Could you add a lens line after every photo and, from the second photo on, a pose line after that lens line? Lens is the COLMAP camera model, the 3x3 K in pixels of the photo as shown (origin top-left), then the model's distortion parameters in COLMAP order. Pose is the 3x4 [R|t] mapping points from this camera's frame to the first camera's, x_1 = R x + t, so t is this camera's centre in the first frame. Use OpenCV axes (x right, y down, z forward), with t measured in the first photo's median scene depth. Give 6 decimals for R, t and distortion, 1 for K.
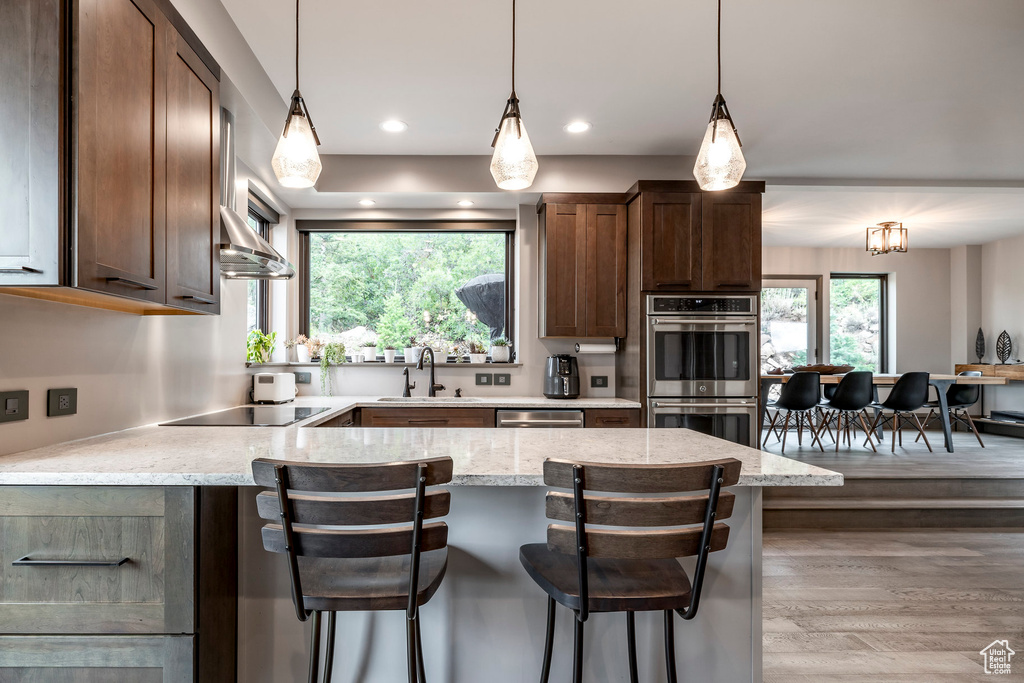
lens RADIAL K [[559.6, 0, 458.5], [0, 559.6, 358.9], [0, 0, 1]] dist [-0.000448, -0.000931]
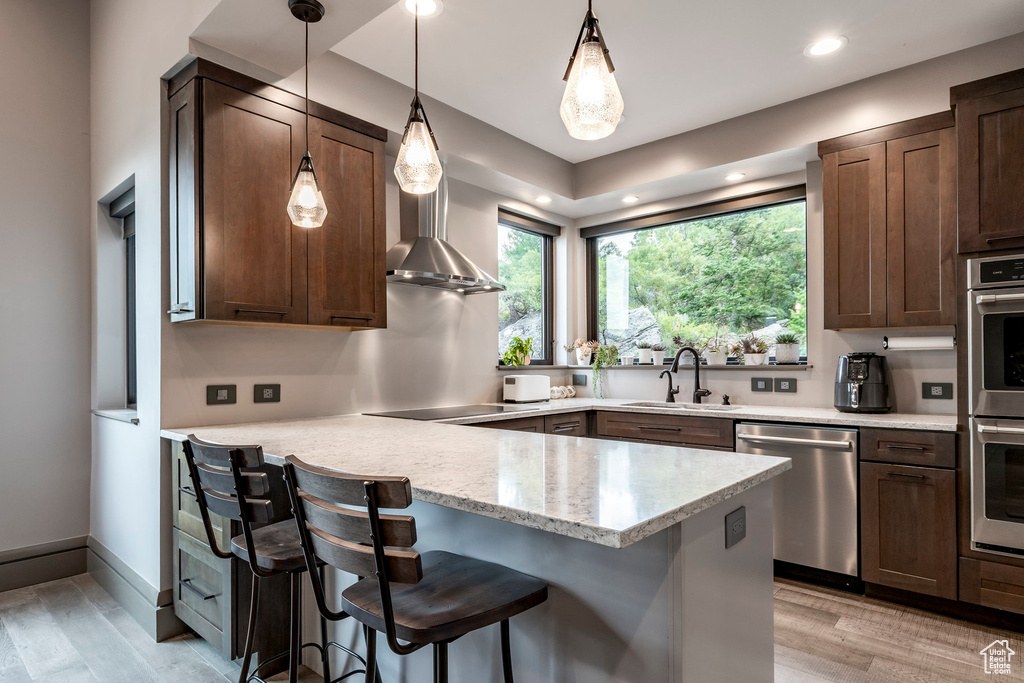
lens RADIAL K [[565.3, 0, 502.5], [0, 565.3, 361.5], [0, 0, 1]] dist [-0.006109, 0.001594]
pose [[0.738323, -0.010048, -0.674372, 0.342373], [0.010335, 0.999940, -0.003584, 0.001635], [0.674368, -0.004324, 0.738383, 0.135118]]
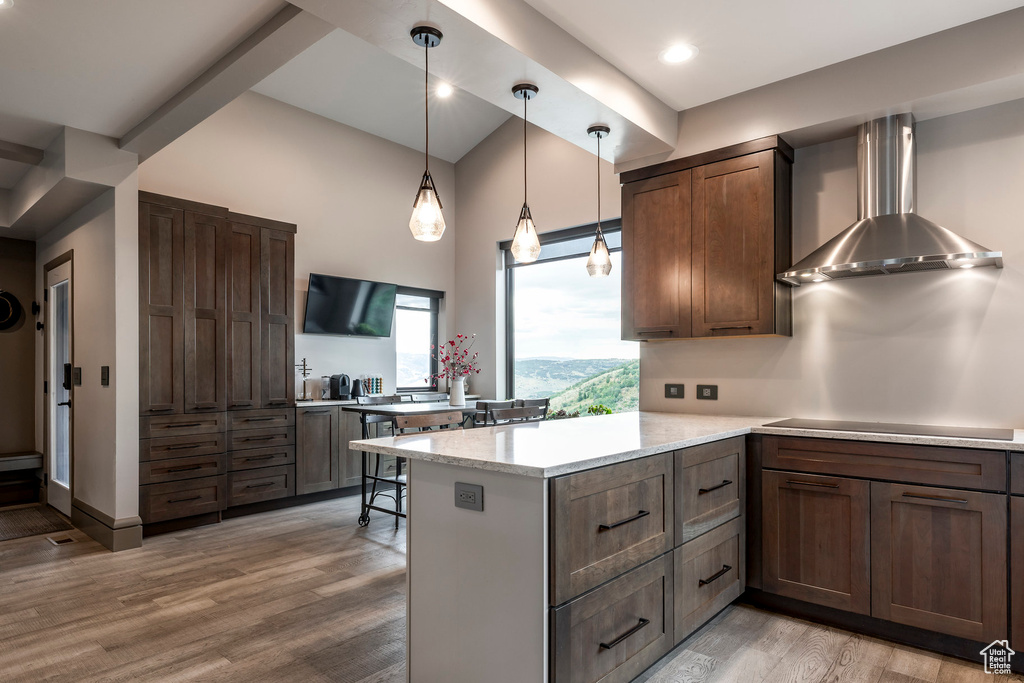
lens RADIAL K [[587.2, 0, 510.1], [0, 587.2, 369.9], [0, 0, 1]] dist [0.003368, -0.001314]
pose [[-0.665393, -0.004716, -0.746479, 0.532243], [0.003024, 0.999955, -0.009013, 0.007527], [0.746487, -0.008255, -0.665348, 0.800345]]
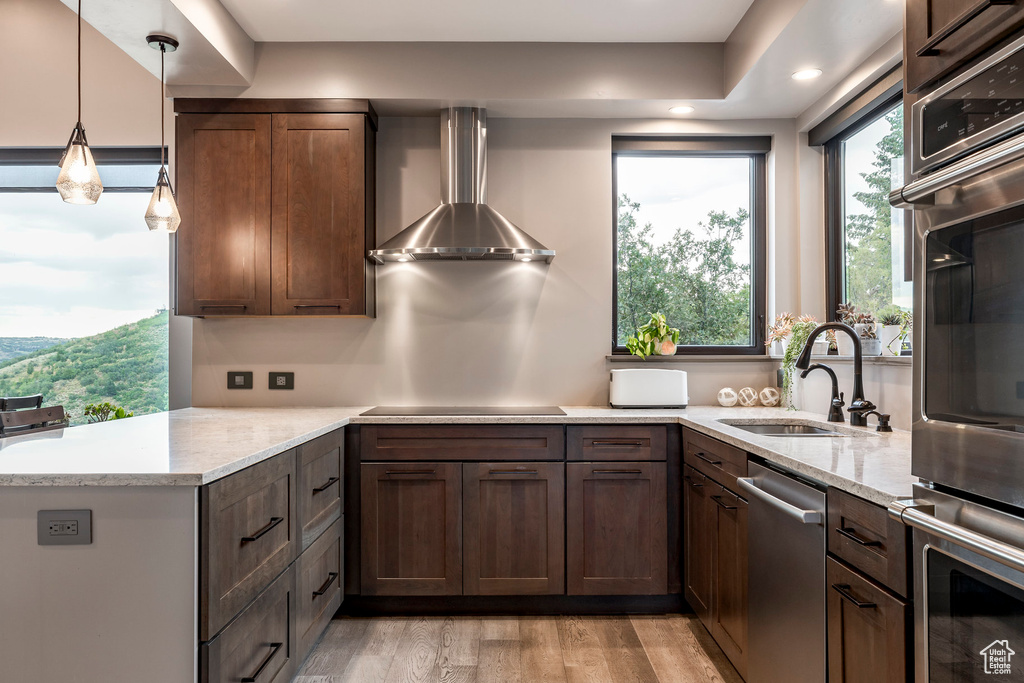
lens RADIAL K [[769.9, 0, 504.0], [0, 769.9, 348.0], [0, 0, 1]] dist [0.001528, 0.001043]
pose [[-0.010768, -0.013508, -0.999851, 0.645804], [0.007054, 0.999883, -0.013584, 0.007841], [0.999917, -0.007200, -0.010672, 0.727010]]
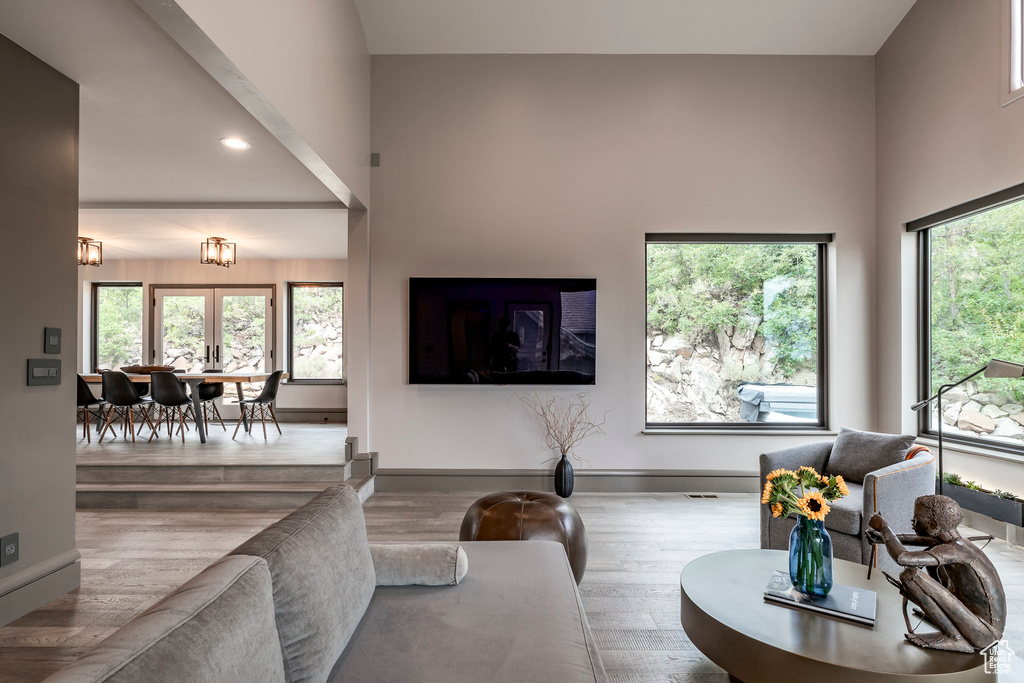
lens RADIAL K [[507.3, 0, 505.4], [0, 507.3, 351.9], [0, 0, 1]] dist [-0.005345, 0.000593]
pose [[0.999751, -0.006749, -0.021258, 1.973492], [0.006506, 0.999913, -0.011473, 0.000060], [0.021334, 0.011332, 0.999708, 0.008271]]
